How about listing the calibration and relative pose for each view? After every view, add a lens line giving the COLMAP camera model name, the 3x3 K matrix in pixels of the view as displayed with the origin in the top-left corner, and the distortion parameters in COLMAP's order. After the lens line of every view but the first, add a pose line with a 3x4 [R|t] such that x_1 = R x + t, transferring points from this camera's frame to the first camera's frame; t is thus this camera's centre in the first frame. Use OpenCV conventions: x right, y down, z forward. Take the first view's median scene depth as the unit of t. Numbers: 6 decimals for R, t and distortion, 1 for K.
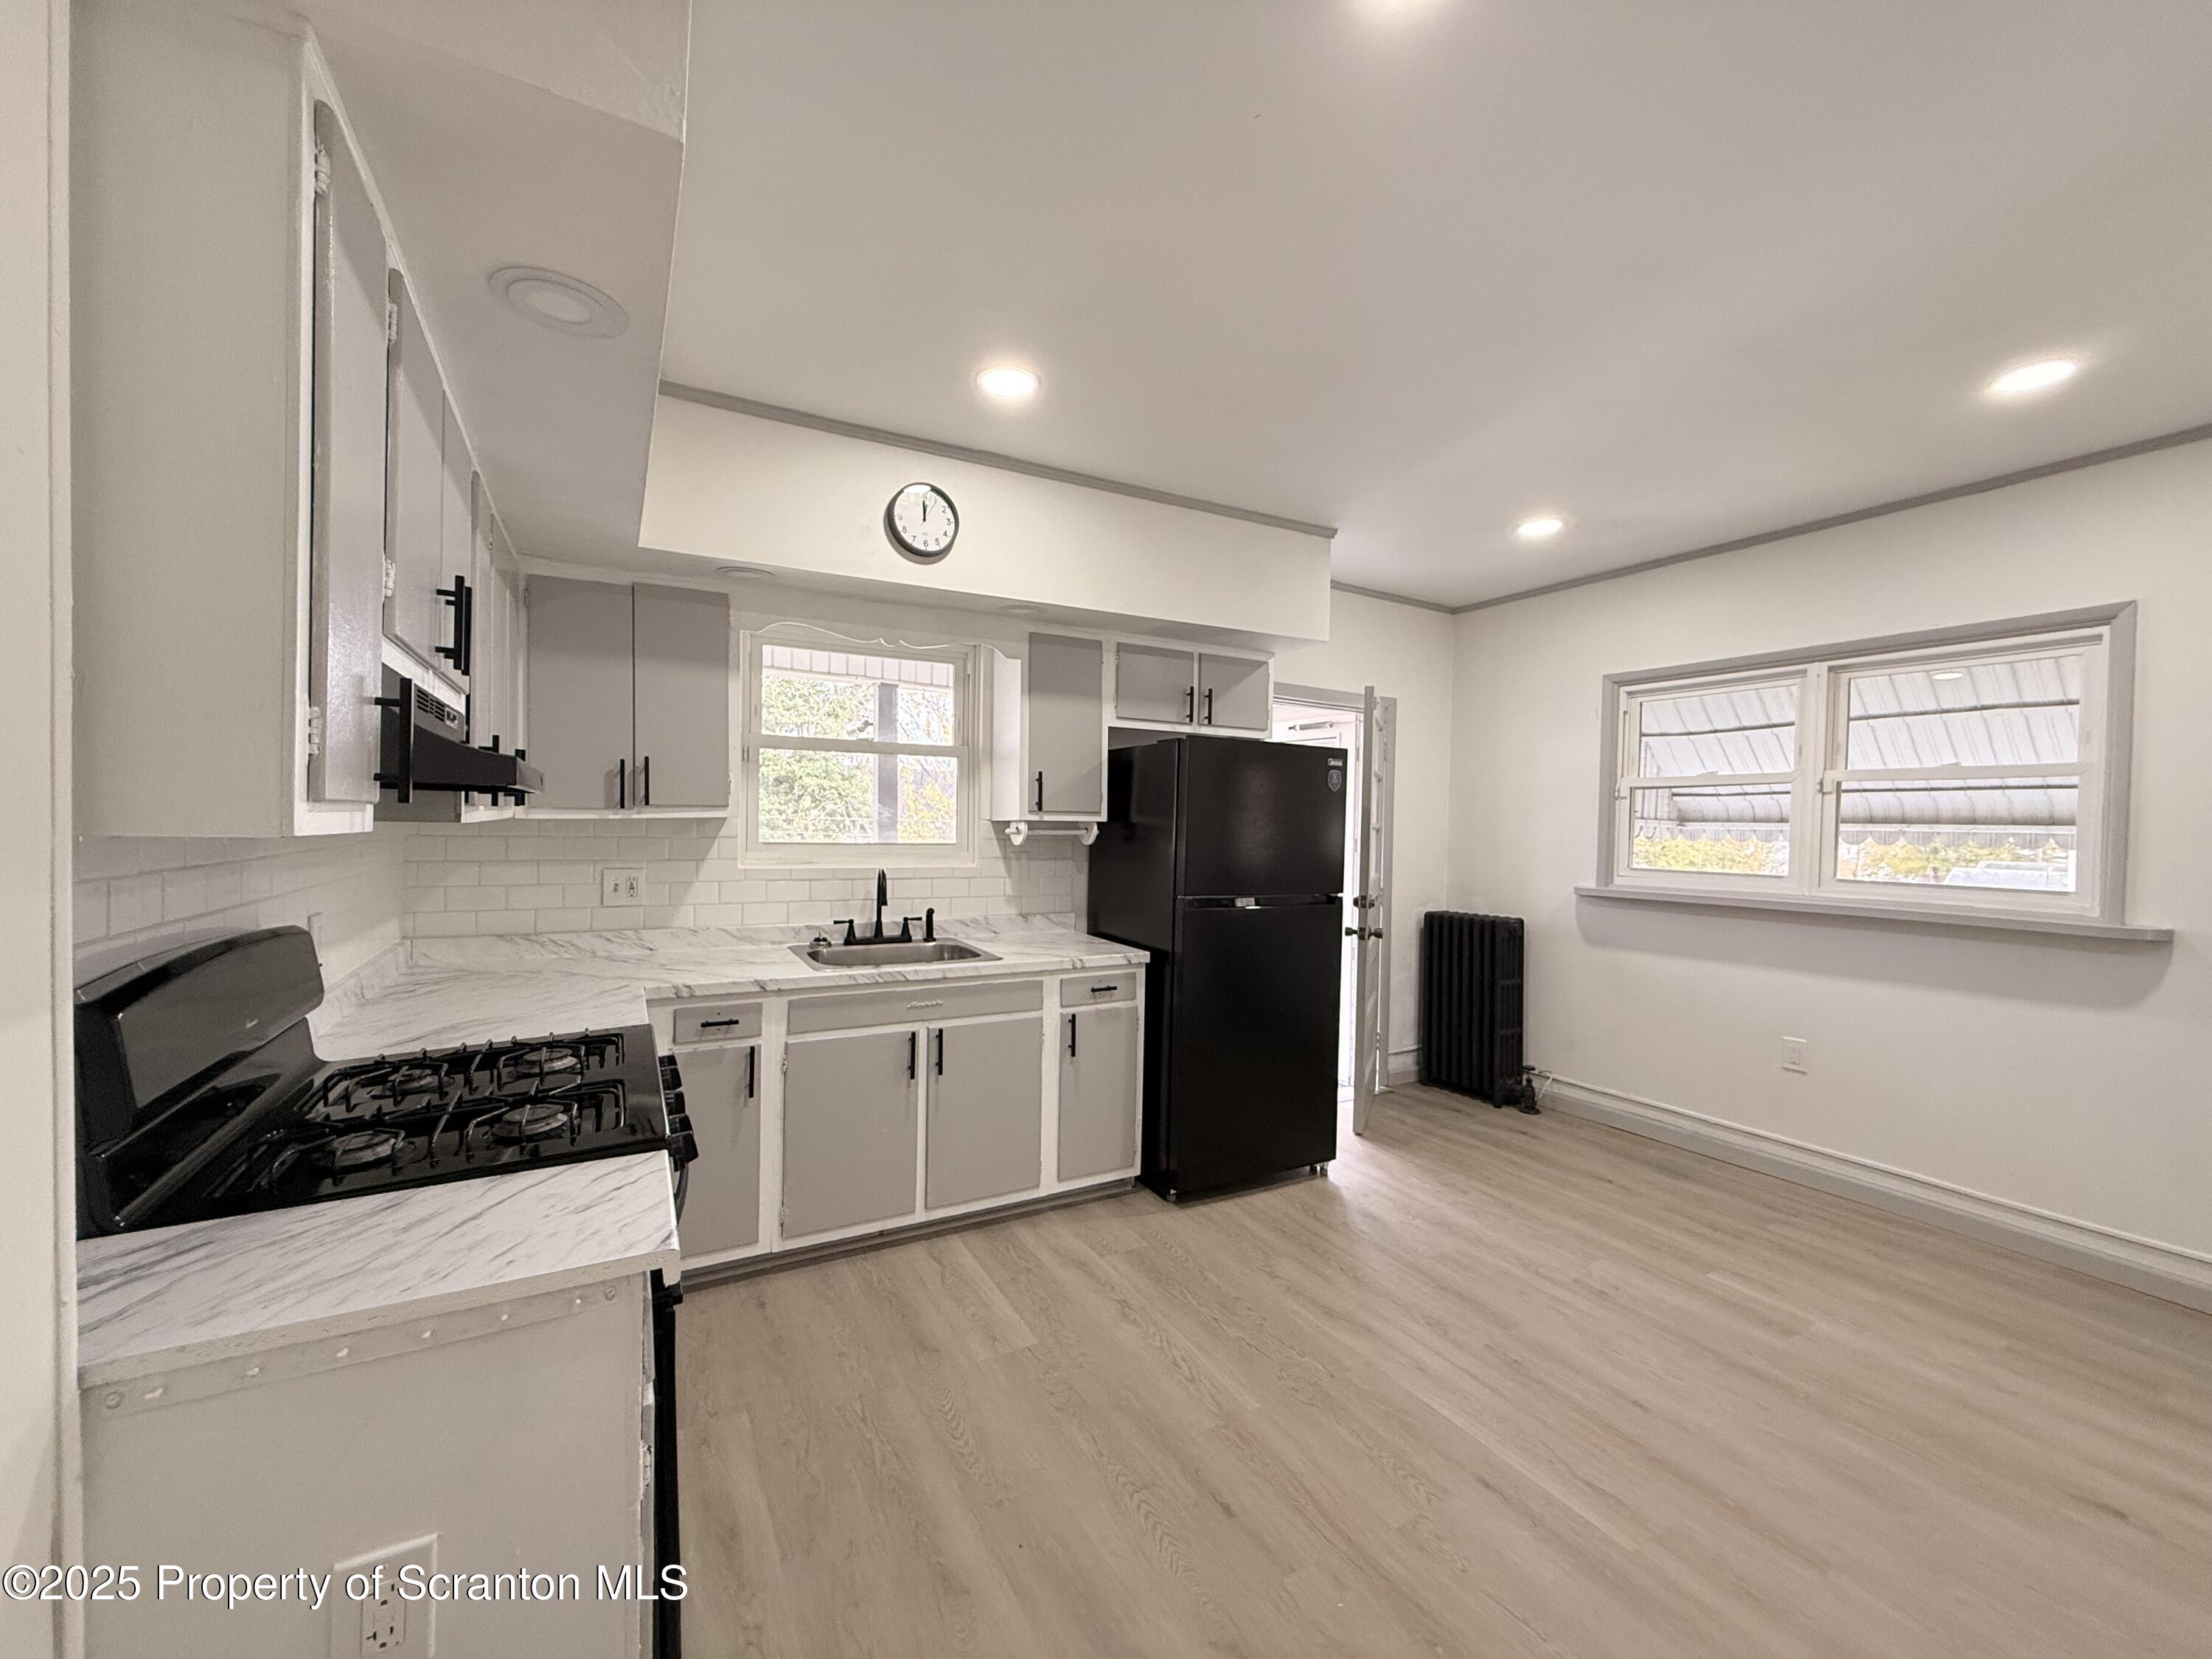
lens RADIAL K [[878.6, 0, 1108.9], [0, 878.6, 833.7], [0, 0, 1]] dist [-0.003221, -0.000146]
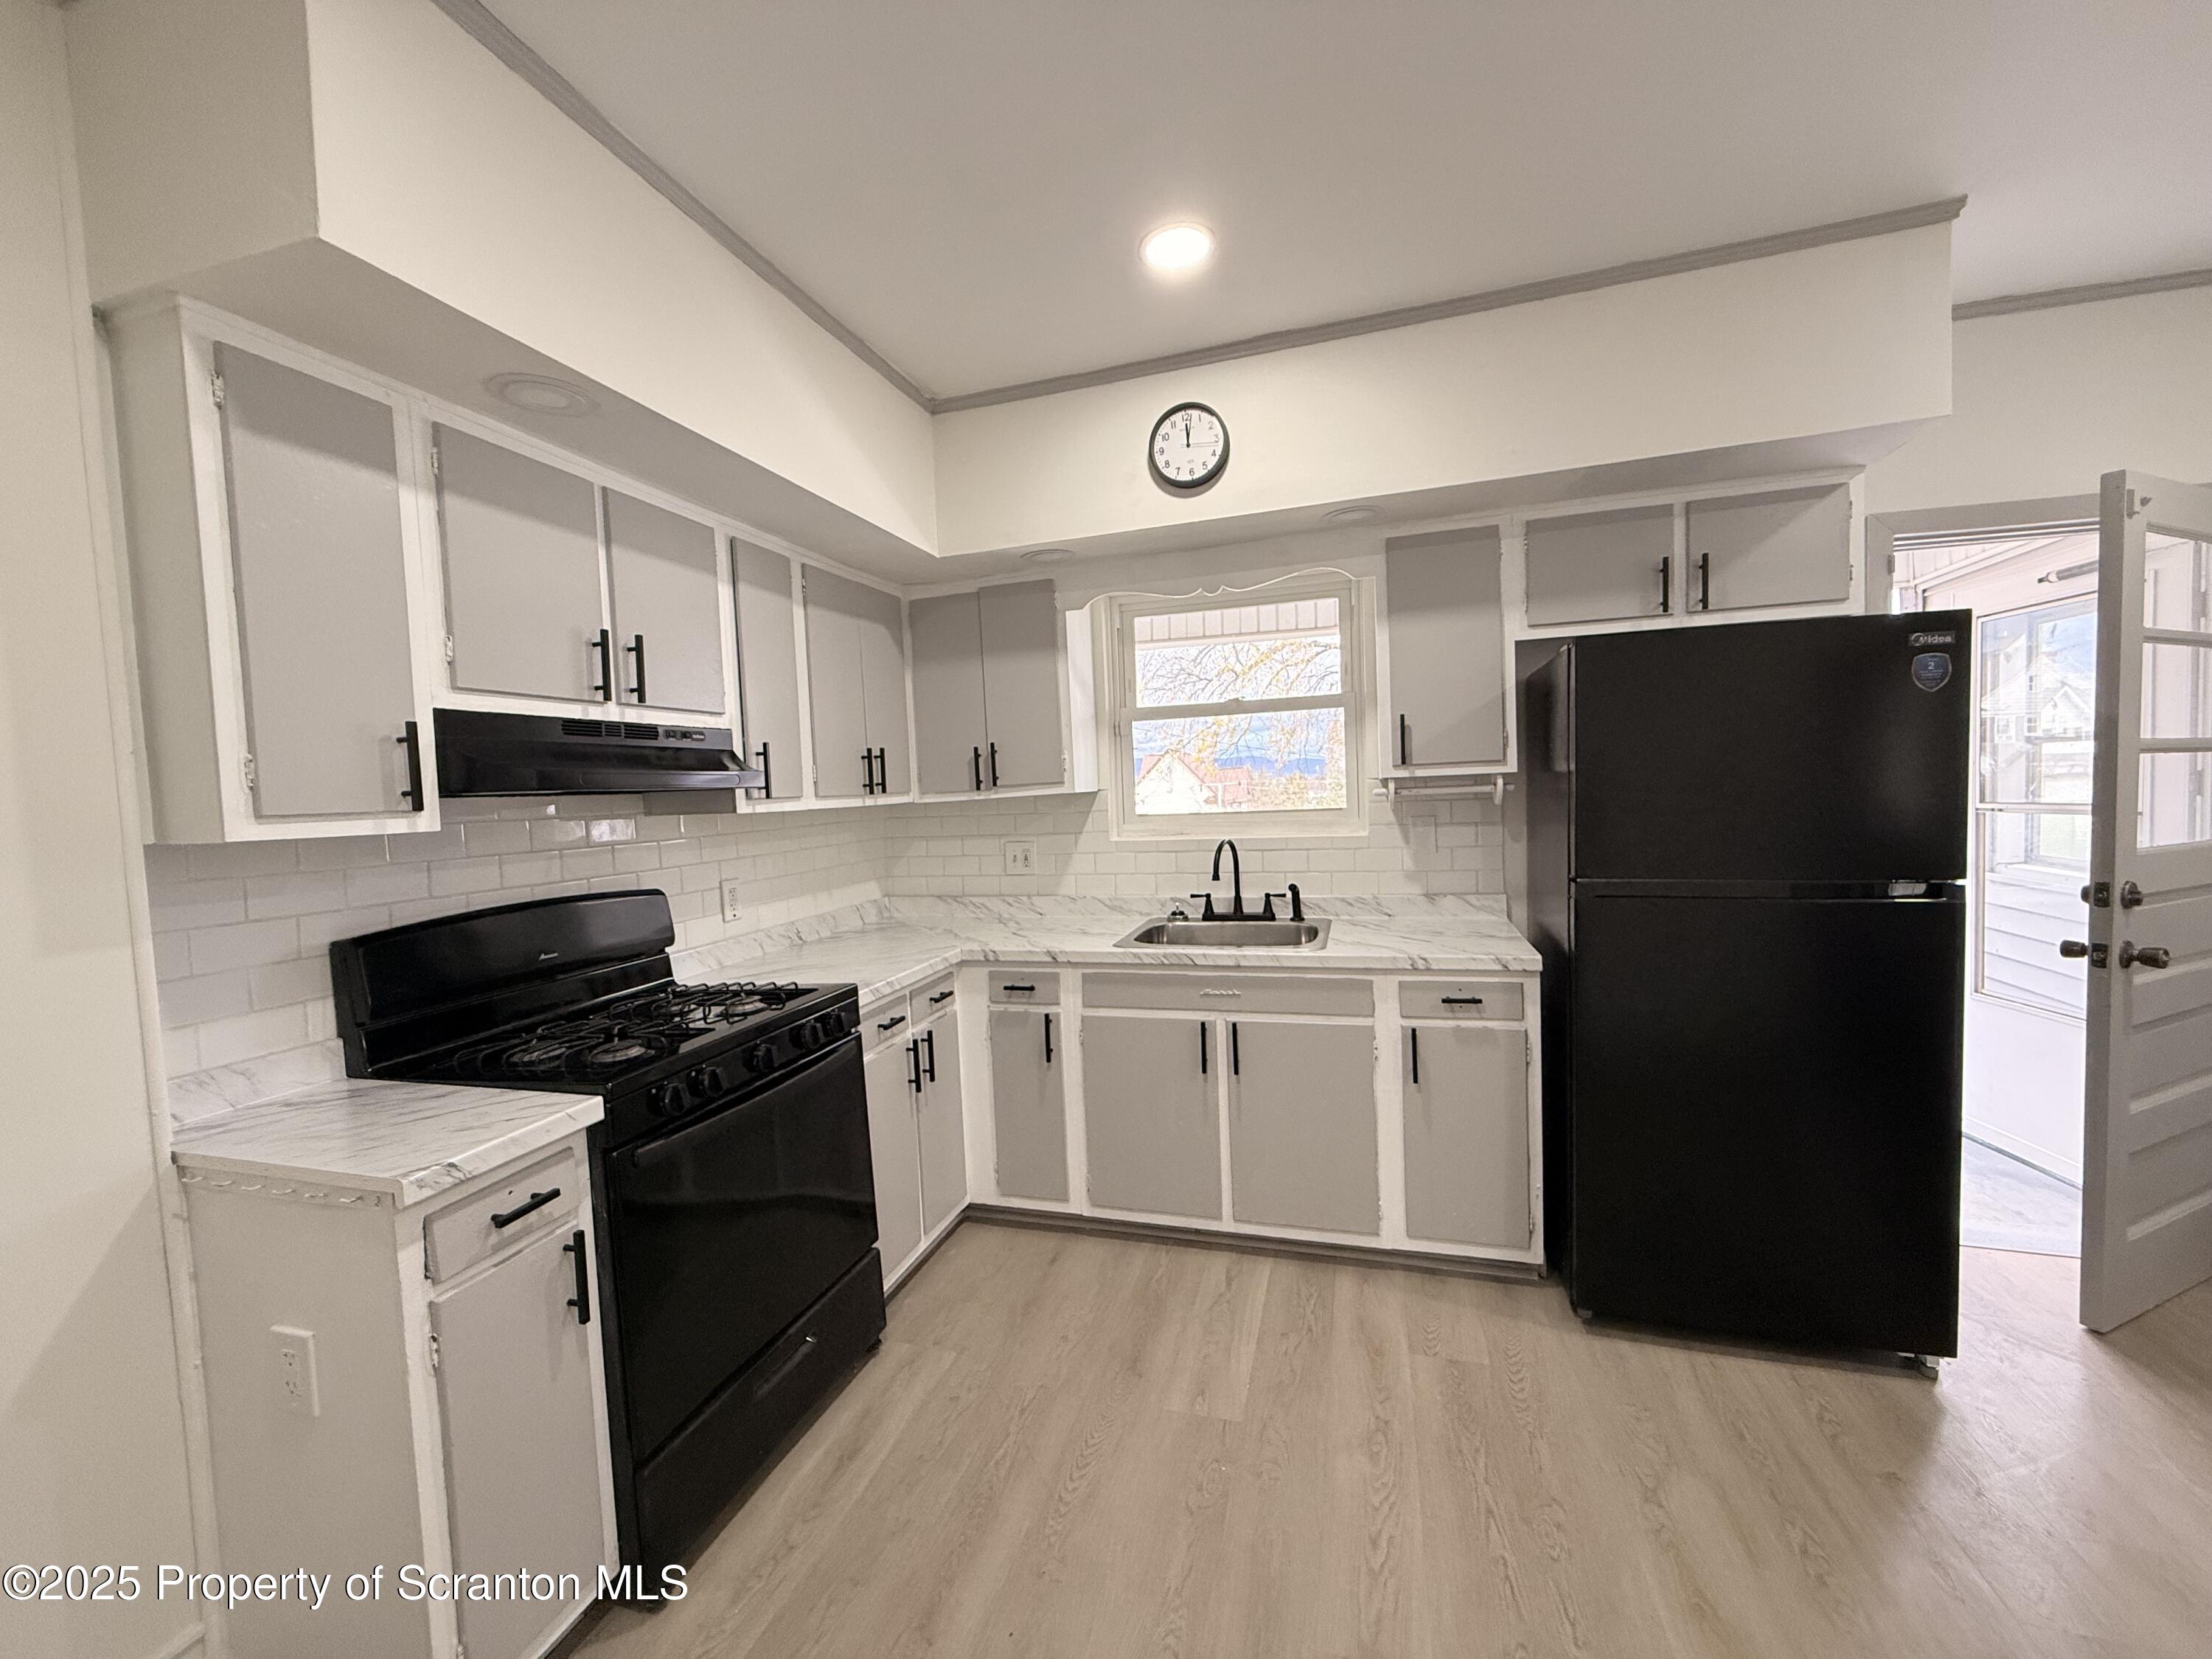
lens RADIAL K [[878.6, 0, 1101.8], [0, 878.6, 833.4], [0, 0, 1]] dist [-0.003221, -0.000146]
pose [[0.691485, -0.010101, -0.722320, 0.325075], [0.042505, 0.998739, 0.026725, 0.003035], [0.721139, -0.049182, 0.691042, 0.278627]]
